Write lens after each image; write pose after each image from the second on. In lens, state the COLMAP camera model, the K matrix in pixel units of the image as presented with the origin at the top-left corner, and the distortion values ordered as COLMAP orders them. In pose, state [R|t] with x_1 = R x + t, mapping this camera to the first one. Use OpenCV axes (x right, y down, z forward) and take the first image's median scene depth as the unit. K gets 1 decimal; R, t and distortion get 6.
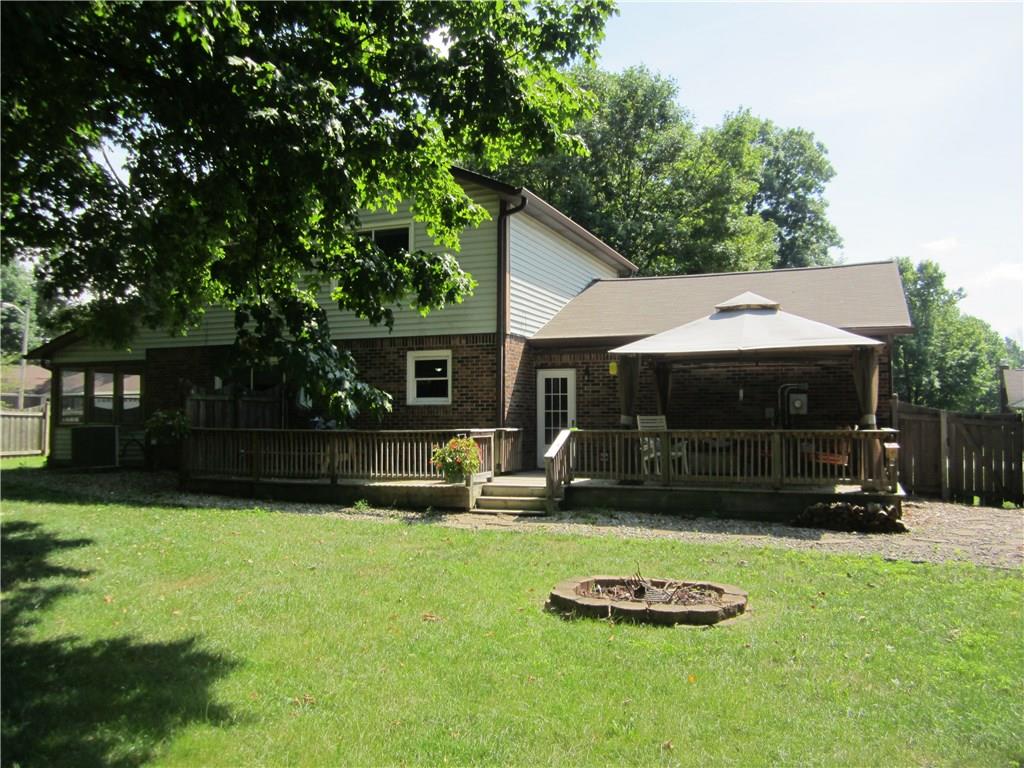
lens RADIAL K [[852.4, 0, 516.0], [0, 852.4, 385.3], [0, 0, 1]] dist [-0.036447, 0.008163]
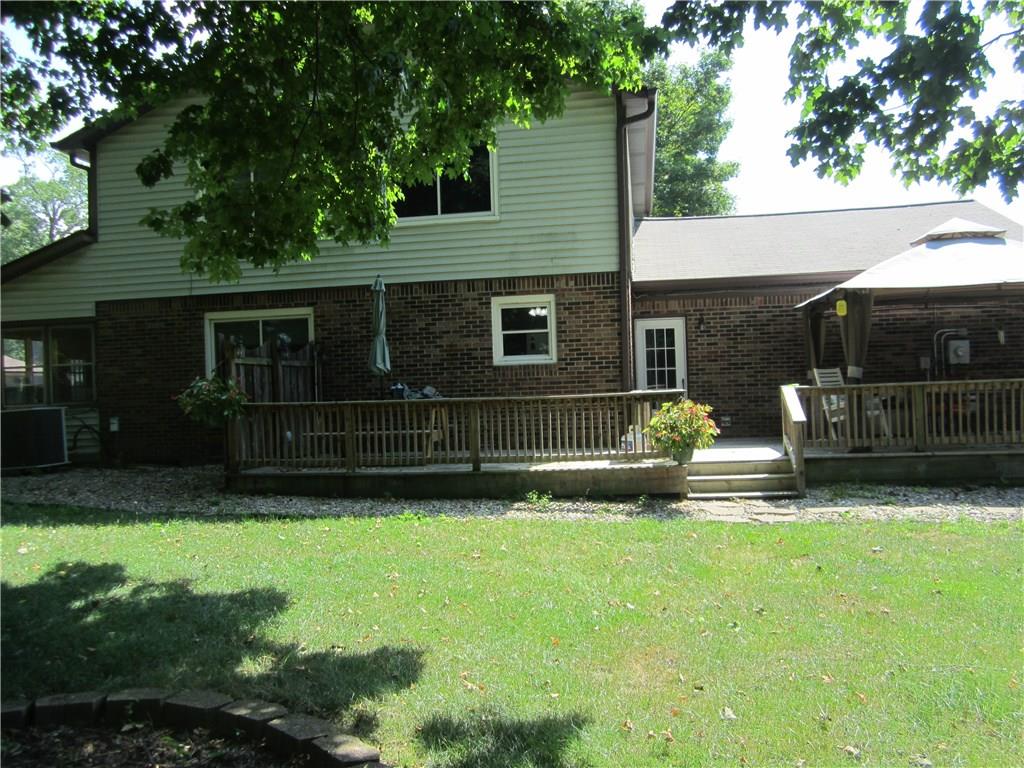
lens RADIAL K [[852.4, 0, 509.3], [0, 852.4, 388.0], [0, 0, 1]] dist [-0.036447, 0.008163]
pose [[0.973874, -0.031320, 0.224918, -0.298363], [0.023079, 0.998966, 0.039179, 0.013597], [-0.225913, -0.032964, 0.973590, 0.238669]]
